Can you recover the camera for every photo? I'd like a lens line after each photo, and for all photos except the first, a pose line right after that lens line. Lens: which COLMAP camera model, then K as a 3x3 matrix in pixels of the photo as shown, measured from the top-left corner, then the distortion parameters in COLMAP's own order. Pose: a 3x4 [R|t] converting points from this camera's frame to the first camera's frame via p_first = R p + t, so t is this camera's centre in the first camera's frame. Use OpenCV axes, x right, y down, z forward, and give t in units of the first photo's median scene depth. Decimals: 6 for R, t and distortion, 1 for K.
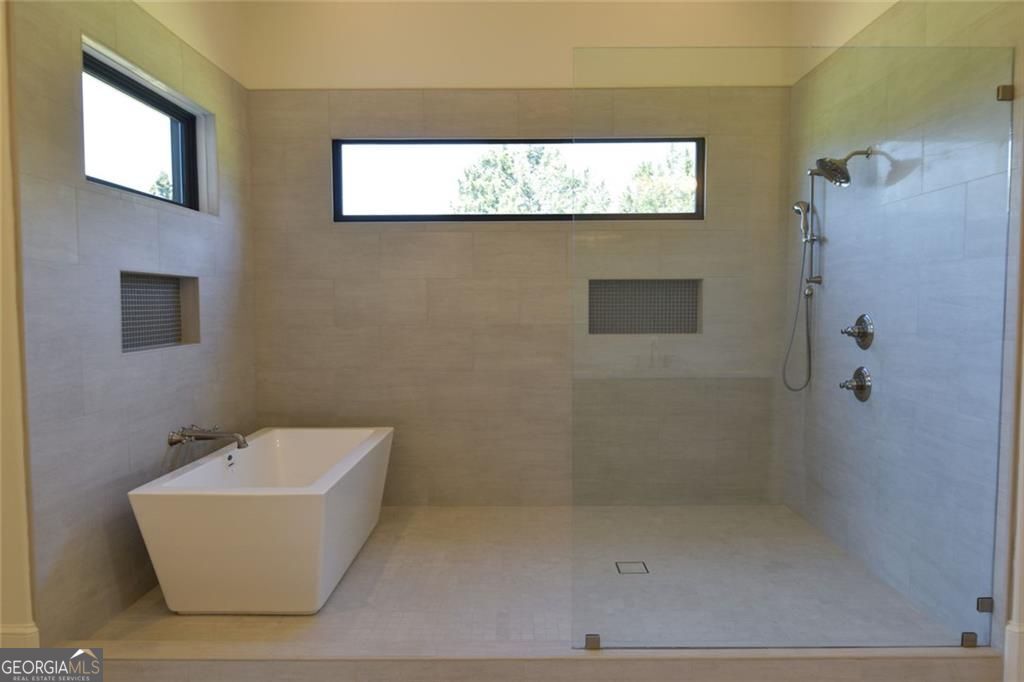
lens RADIAL K [[682.6, 0, 512.0], [0, 682.6, 341.0], [0, 0, 1]] dist [0.000781, -0.005046]
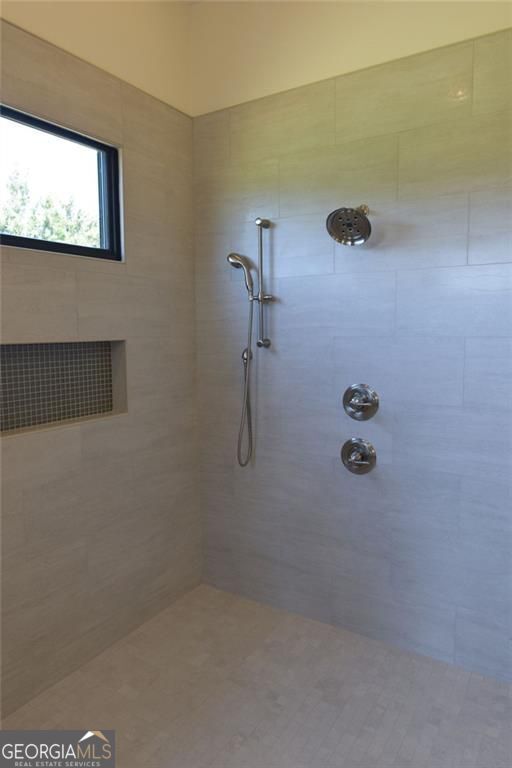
lens RADIAL K [[511.9, 0, 254.0], [0, 511.9, 378.4], [0, 0, 1]] dist [0.000781, -0.005046]
pose [[0.520821, -0.080738, 0.849839, -0.144288], [0.051801, 0.996672, 0.062942, -0.085719], [-0.852093, 0.011241, 0.523270, 0.649176]]
